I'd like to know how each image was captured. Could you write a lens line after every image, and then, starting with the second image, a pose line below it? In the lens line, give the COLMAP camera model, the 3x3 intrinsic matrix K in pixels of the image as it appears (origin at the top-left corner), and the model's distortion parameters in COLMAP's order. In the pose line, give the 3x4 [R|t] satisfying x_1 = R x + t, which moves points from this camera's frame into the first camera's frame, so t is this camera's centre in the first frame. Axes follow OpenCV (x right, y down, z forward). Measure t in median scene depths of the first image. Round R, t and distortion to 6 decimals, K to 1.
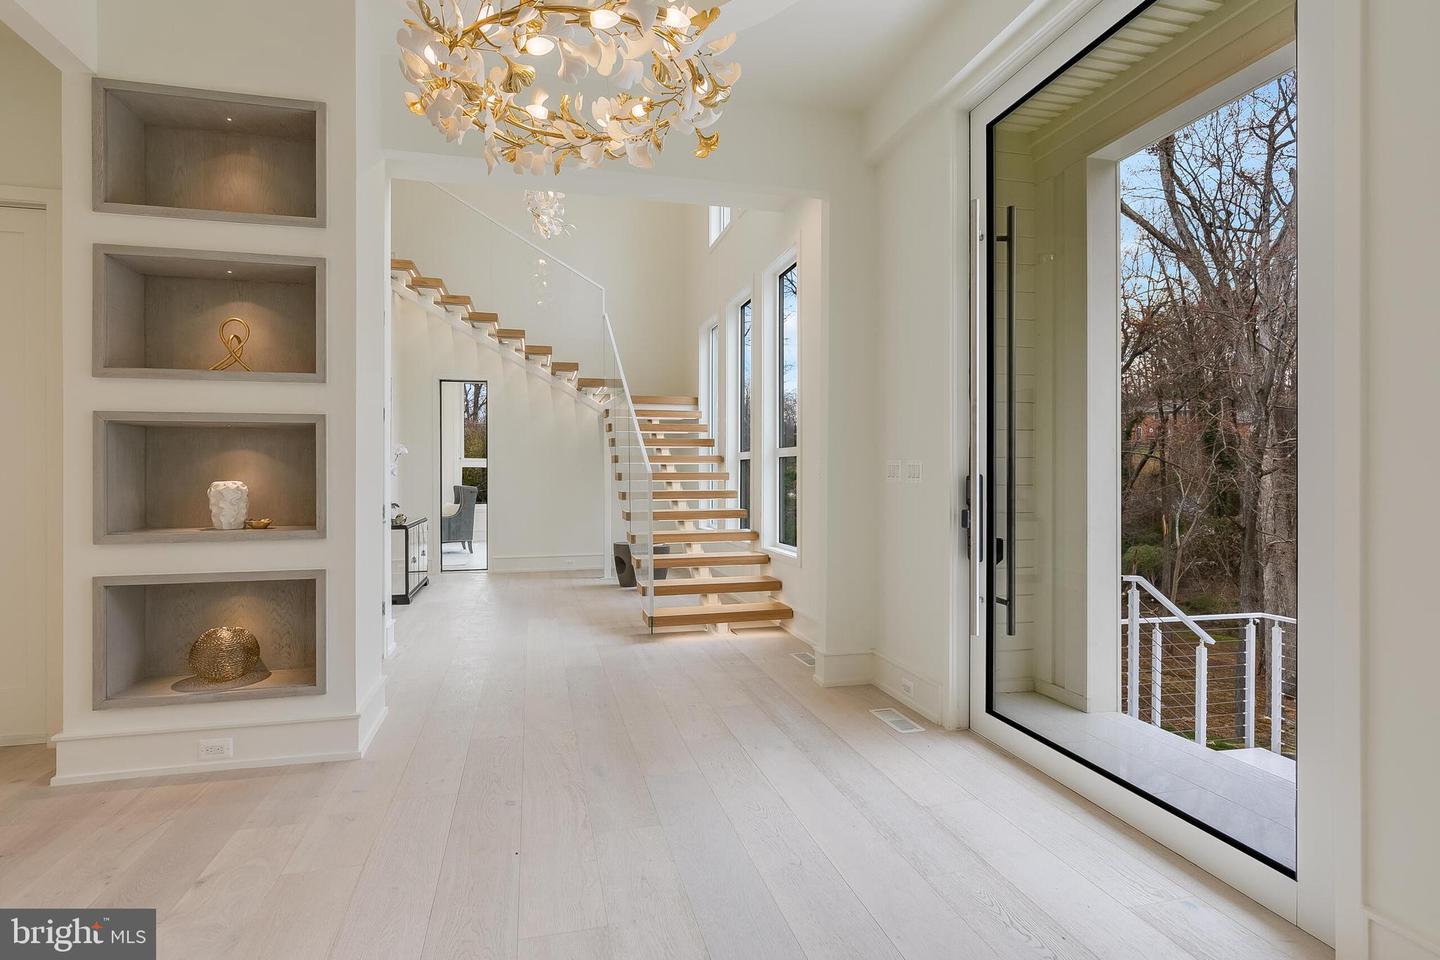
lens RADIAL K [[757.0, 0, 719.0], [0, 757.0, 475.9], [0, 0, 1]] dist [0.006621, 0.001171]
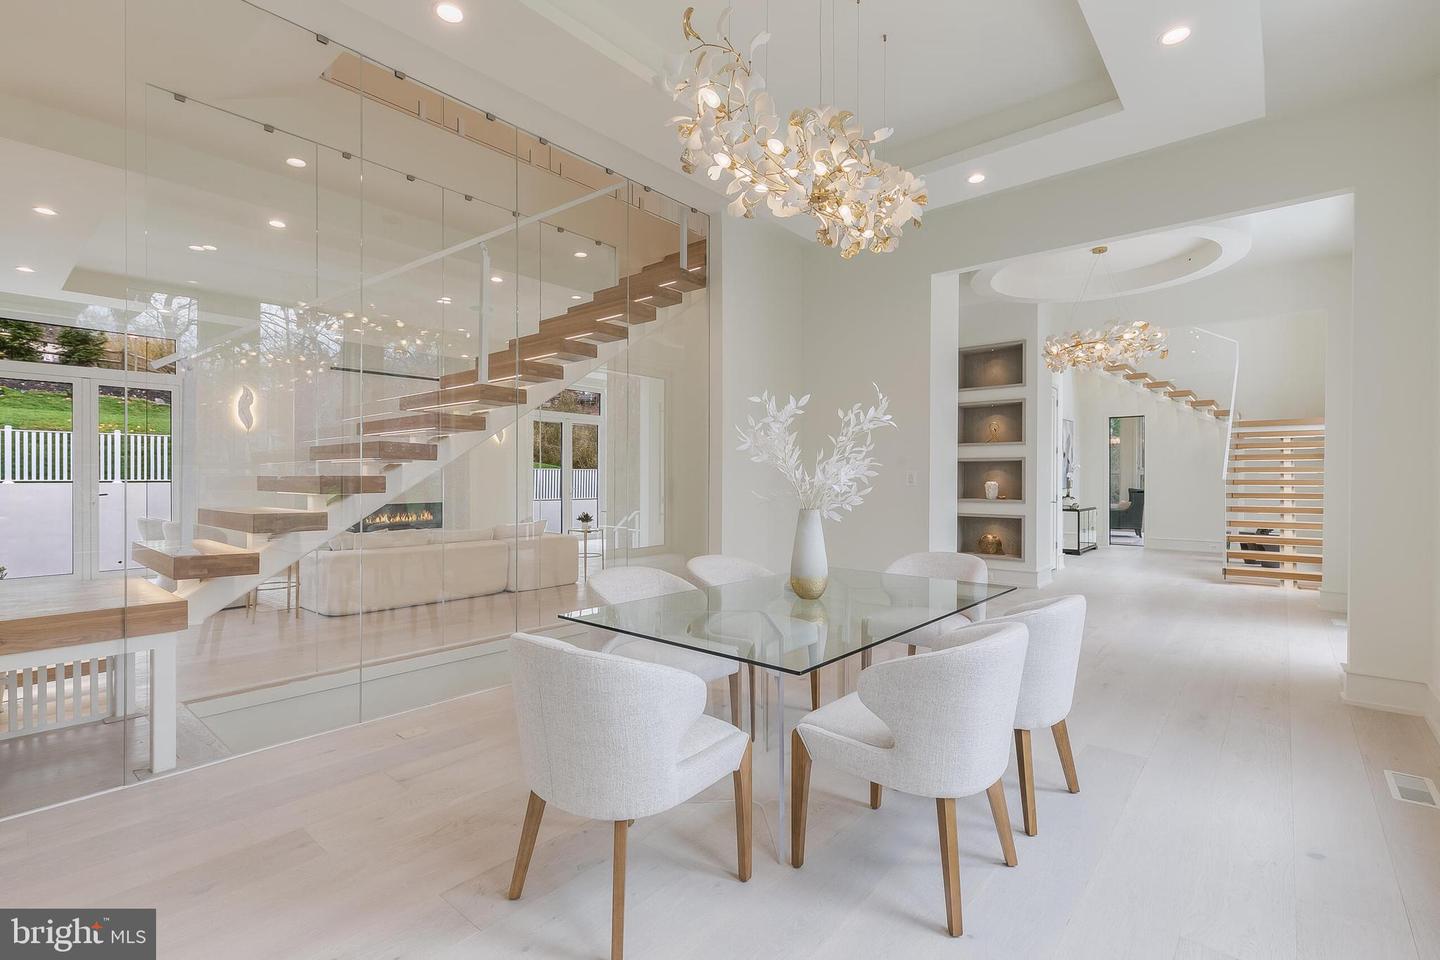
lens RADIAL K [[664.6, 0, 719.0], [0, 664.6, 480.1], [0, 0, 1]] dist [0.002879, -0.000211]
pose [[0.591997, 0.002759, -0.805935, 0.680281], [-0.005639, 0.999984, -0.000719, 0.007344], [0.805920, 0.004970, 0.592003, -1.169045]]
